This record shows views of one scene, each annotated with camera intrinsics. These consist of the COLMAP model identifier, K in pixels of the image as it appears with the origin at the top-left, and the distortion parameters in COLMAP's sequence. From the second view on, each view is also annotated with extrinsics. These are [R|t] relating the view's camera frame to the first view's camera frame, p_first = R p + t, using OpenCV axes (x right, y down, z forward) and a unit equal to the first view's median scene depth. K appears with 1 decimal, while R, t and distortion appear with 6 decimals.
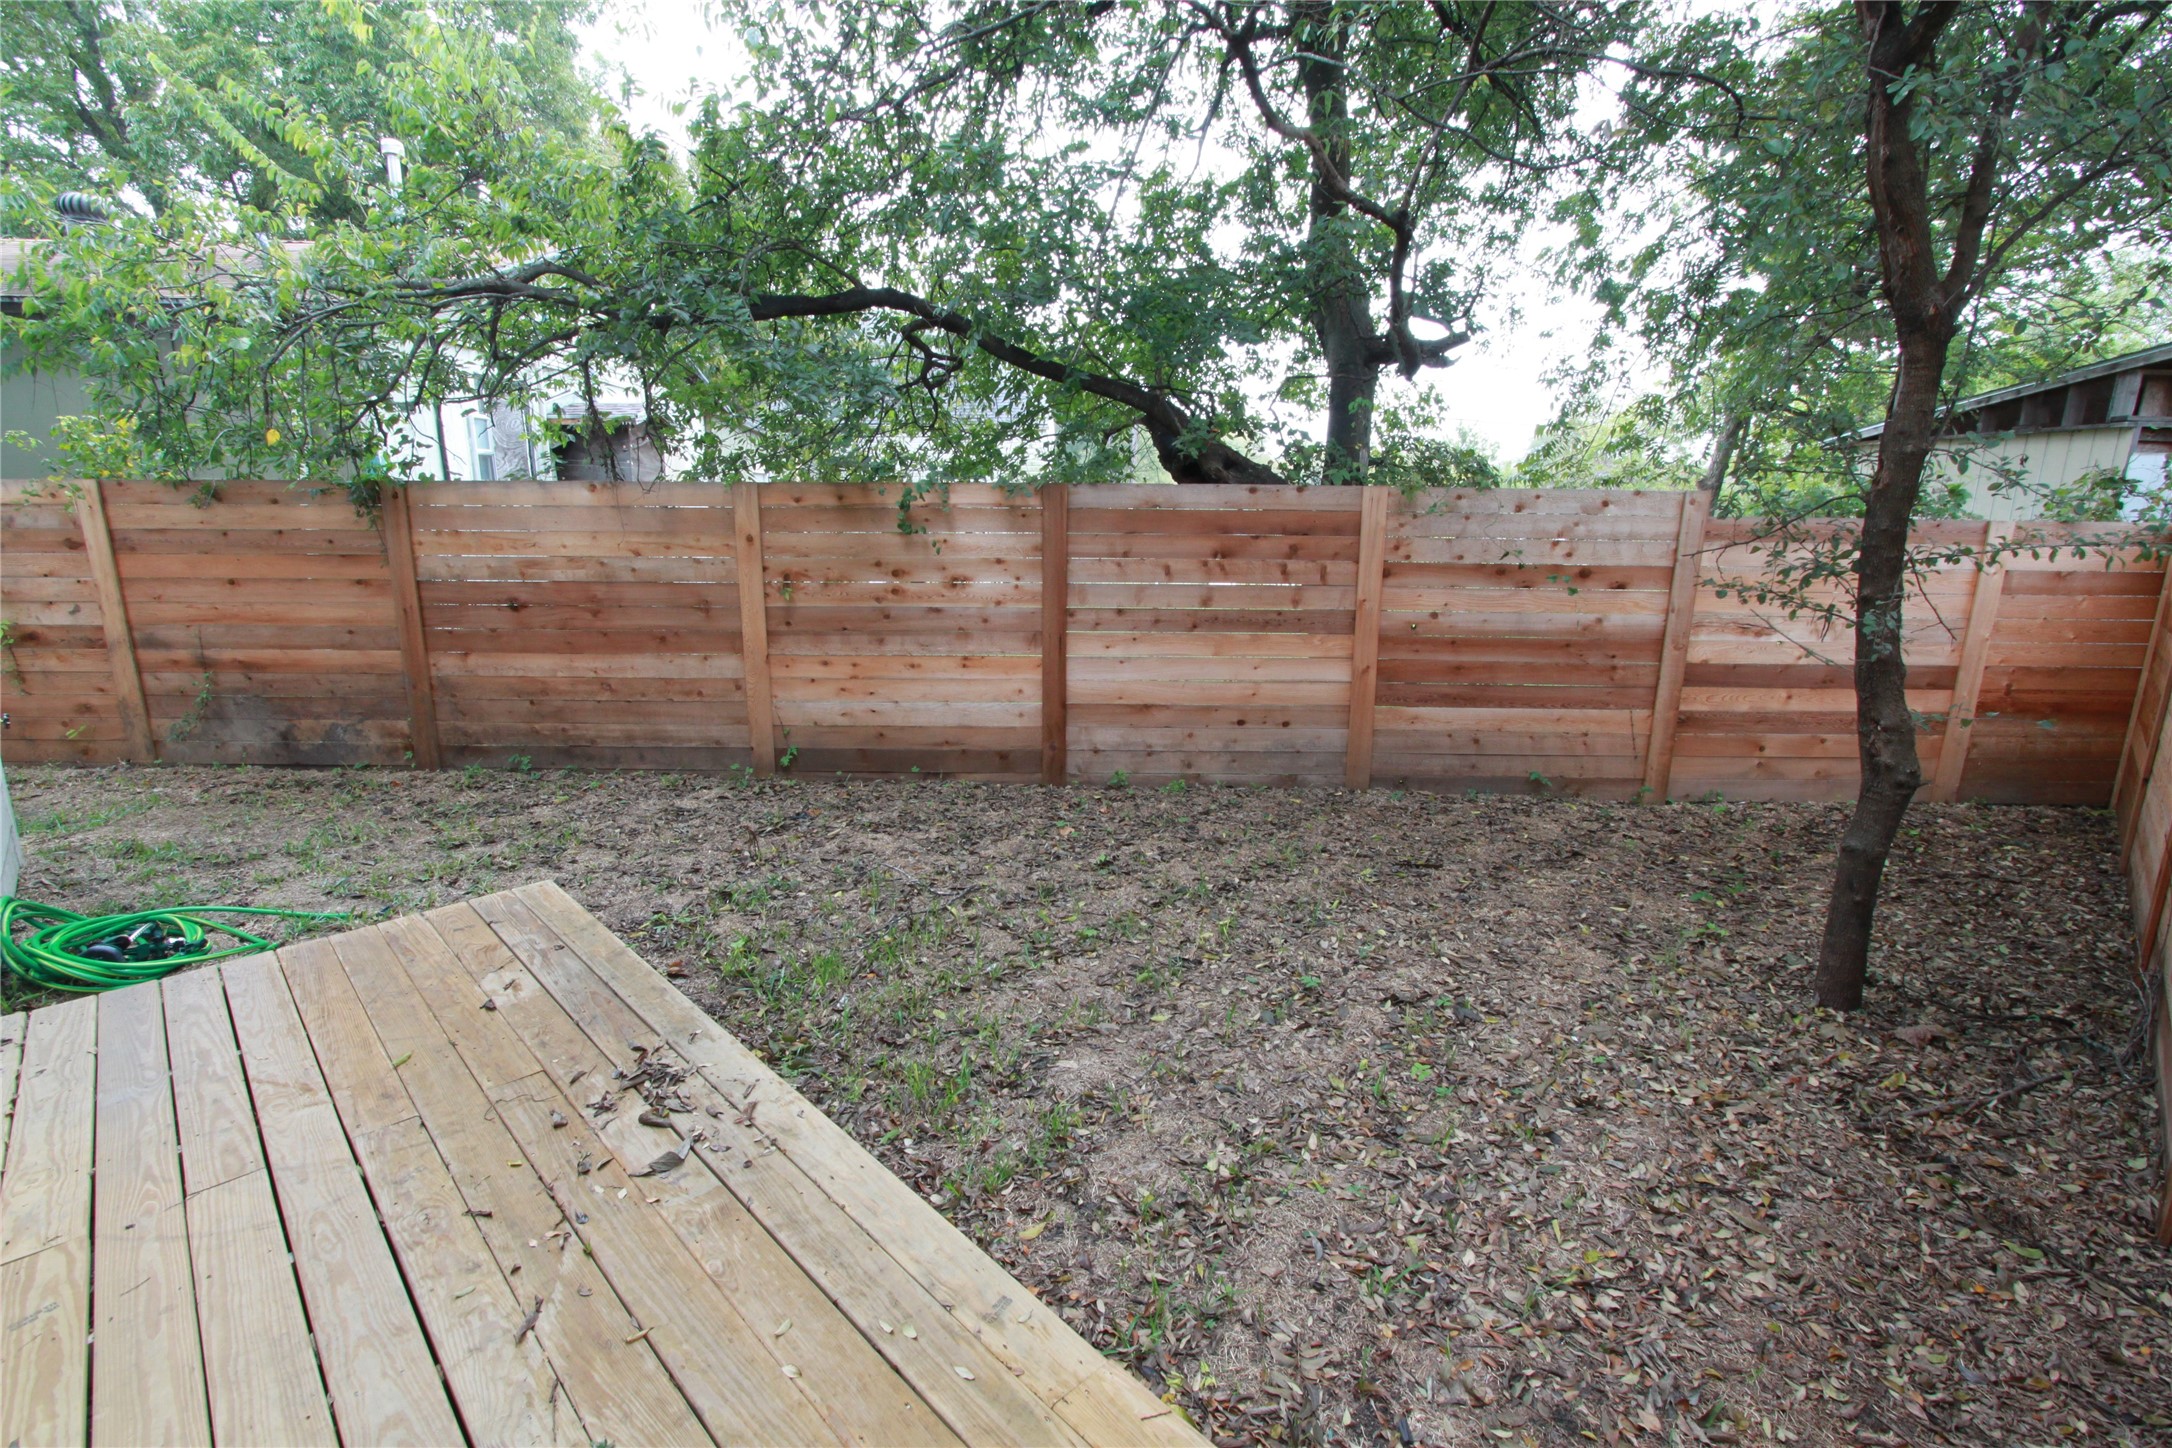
lens RADIAL K [[998.4, 0, 1094.5], [0, 998.4, 731.4], [0, 0, 1]] dist [-0.022728, 0.005180]
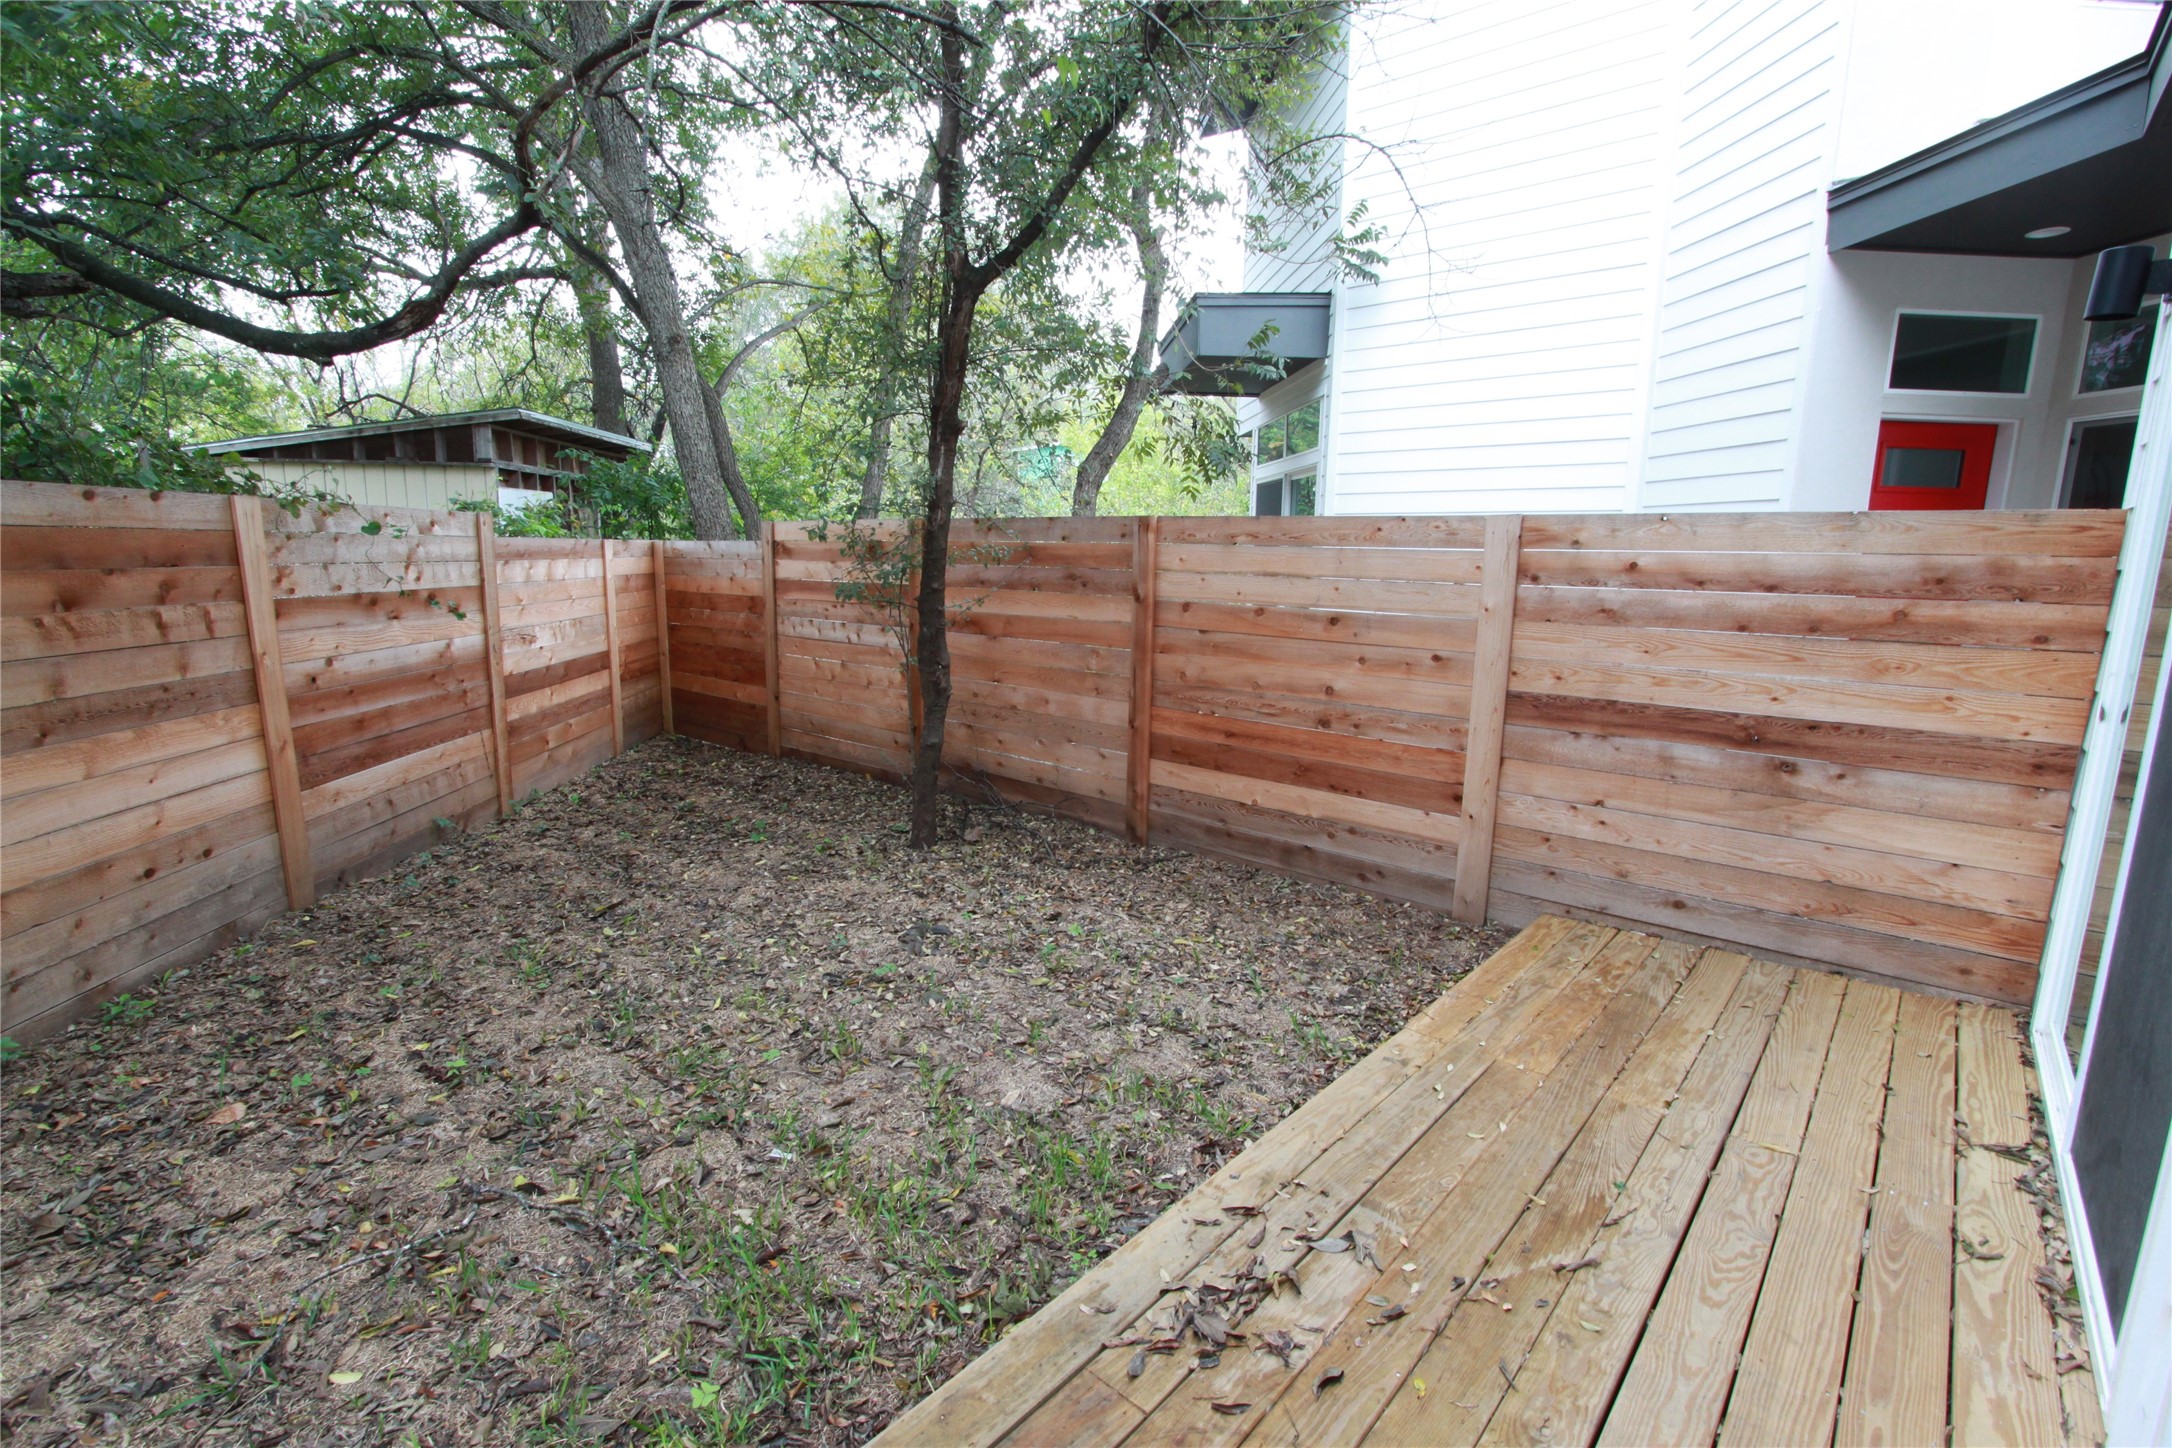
lens RADIAL K [[998.4, 0, 1069.1], [0, 998.4, 728.5], [0, 0, 1]] dist [-0.022728, 0.005180]
pose [[-0.056777, -0.186934, 0.980730, -0.473908], [0.205221, 0.959154, 0.194702, -0.098574], [-0.977067, 0.212321, -0.016095, 0.452013]]
